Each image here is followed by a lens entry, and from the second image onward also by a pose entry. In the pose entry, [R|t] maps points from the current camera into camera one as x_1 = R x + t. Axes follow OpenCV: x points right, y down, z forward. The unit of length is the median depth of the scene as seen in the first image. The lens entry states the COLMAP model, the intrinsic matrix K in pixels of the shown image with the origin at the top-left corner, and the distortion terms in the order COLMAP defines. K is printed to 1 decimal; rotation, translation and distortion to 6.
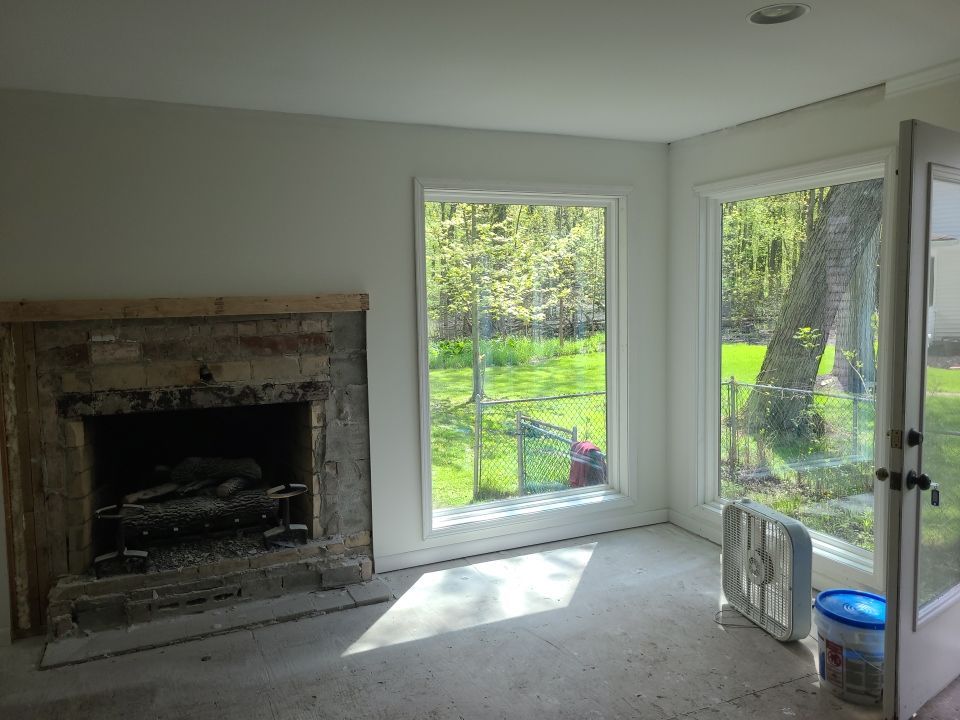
lens RADIAL K [[738.5, 0, 473.2], [0, 738.5, 348.4], [0, 0, 1]] dist [0.087559, -0.073113]
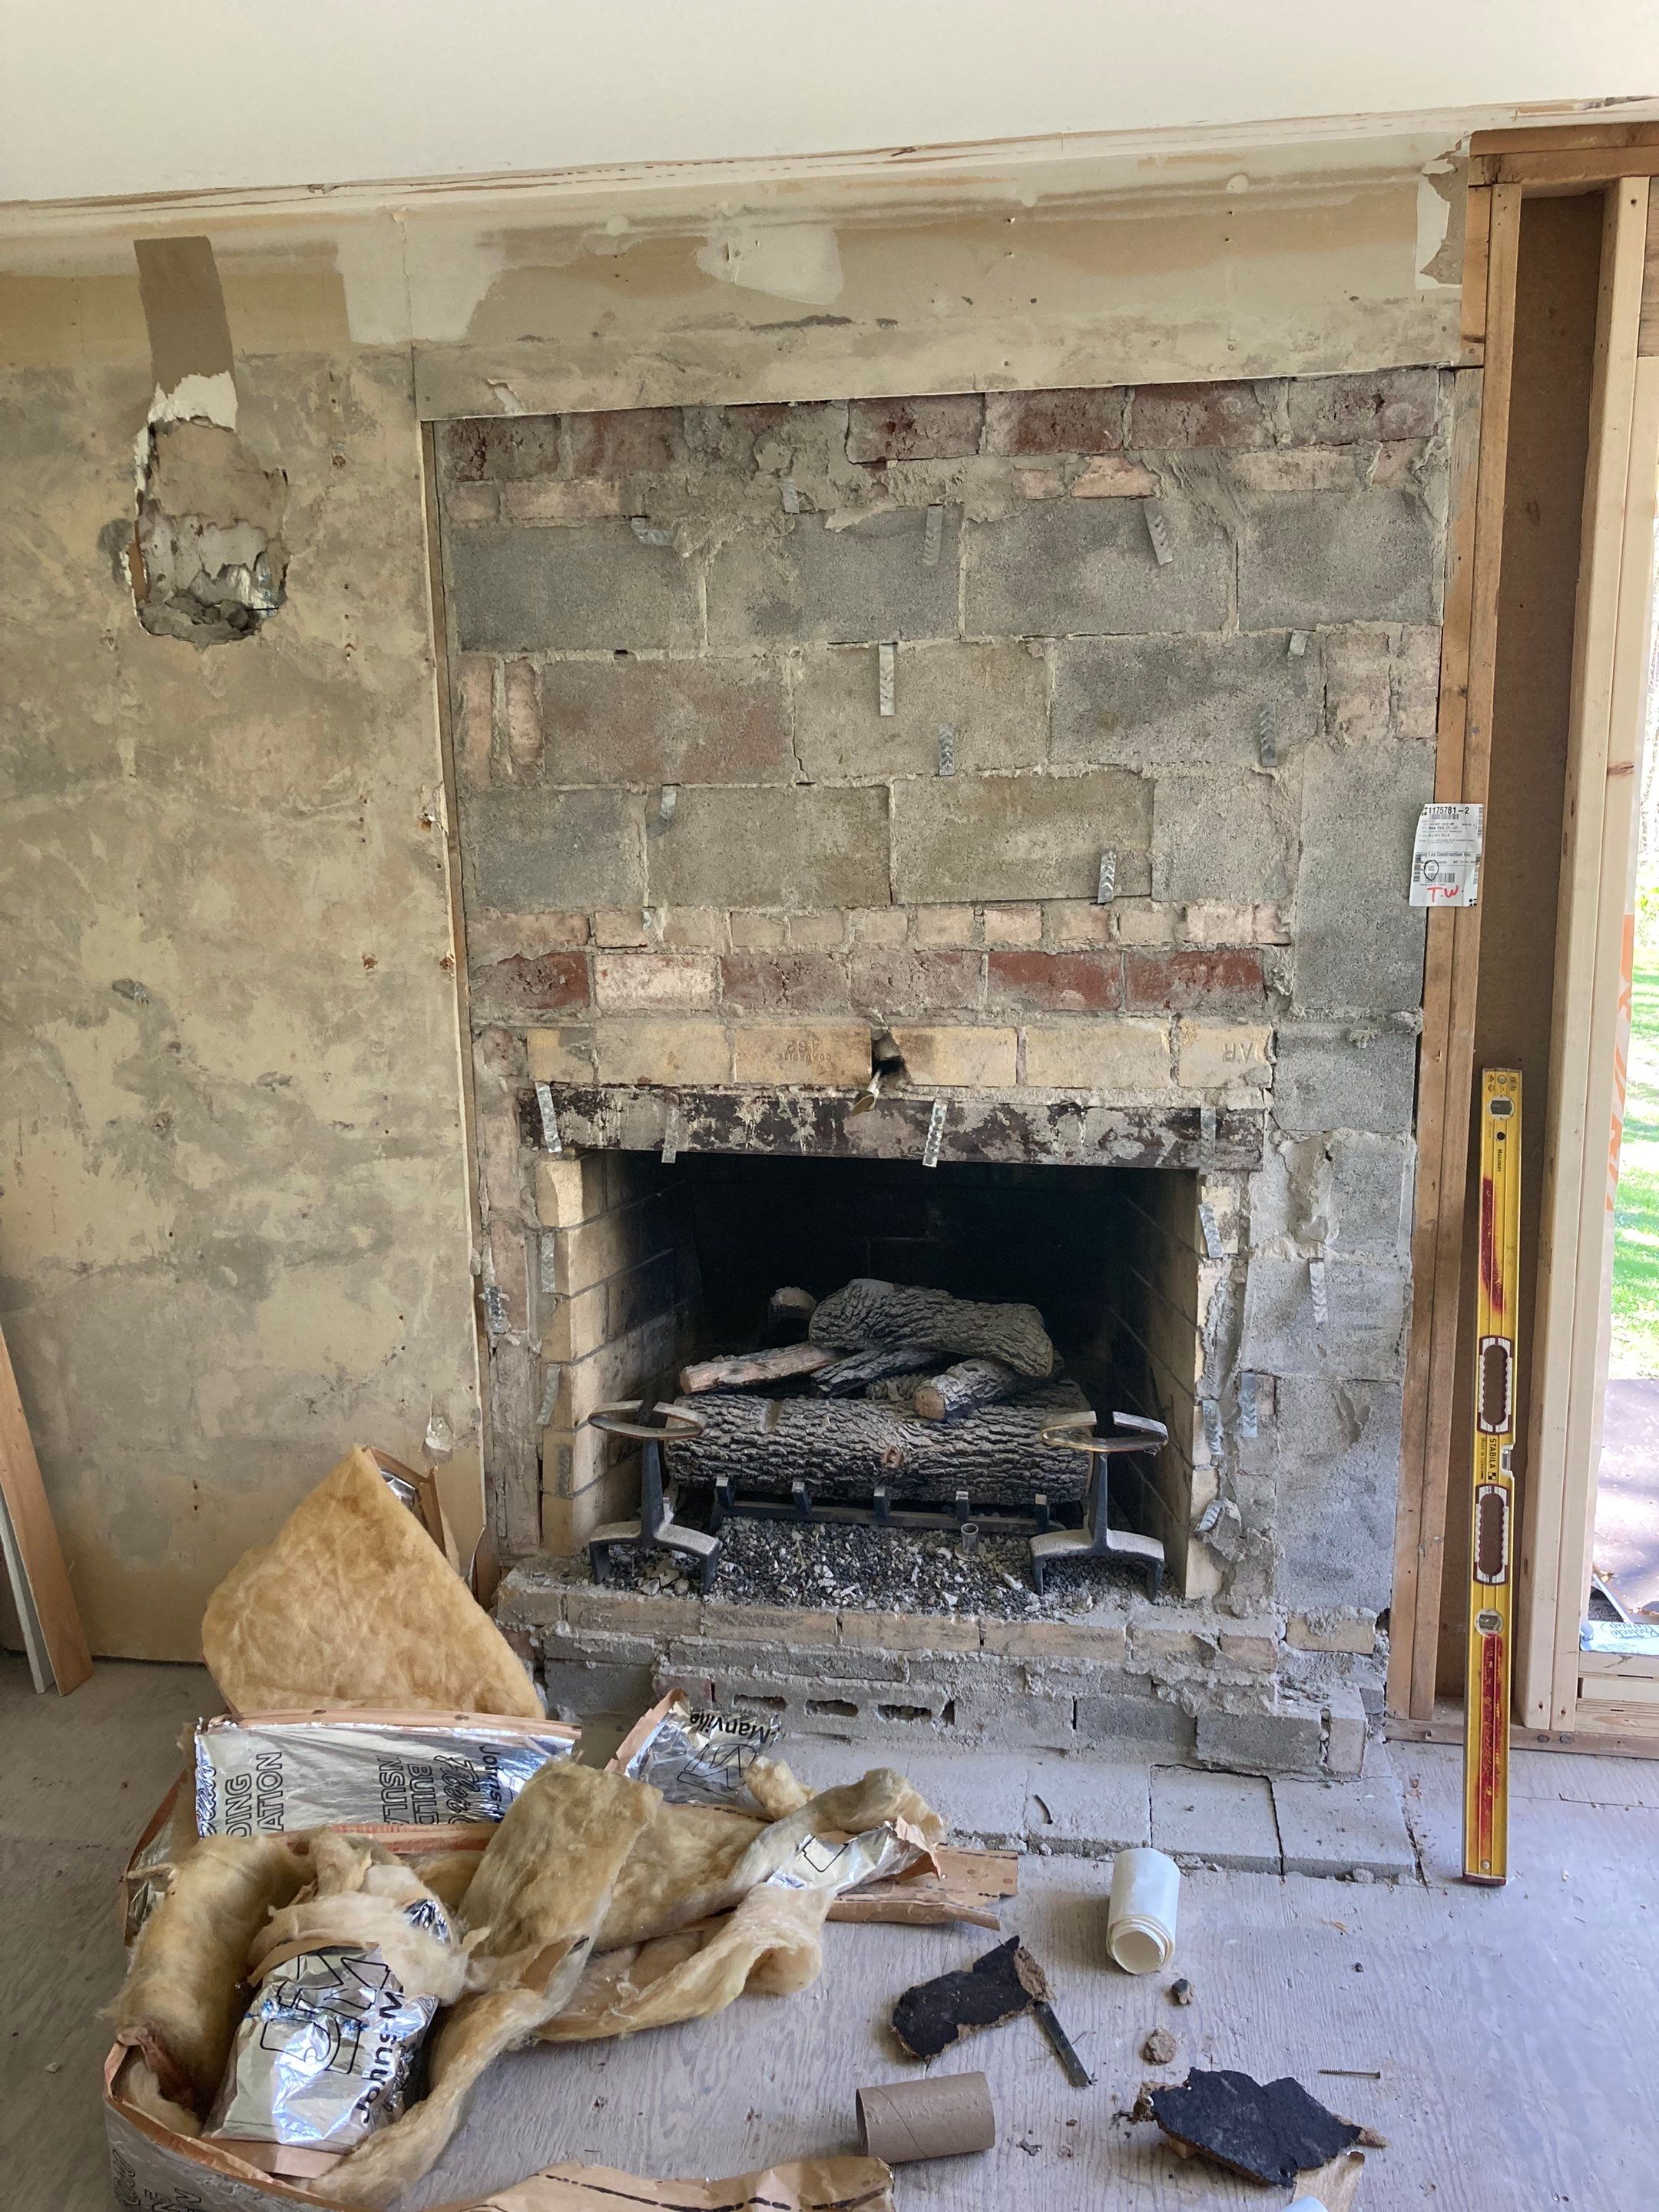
lens RADIAL K [[1747.8, 0, 838.3], [0, 1747.8, 1092.4], [0, 0, 1]] dist [0.089812, -0.222010]
pose [[0.843681, 0.108140, -0.525841, 0.031977], [-0.043255, 0.990010, 0.134197, -0.053022], [0.535100, -0.090474, 0.839930, 0.332208]]
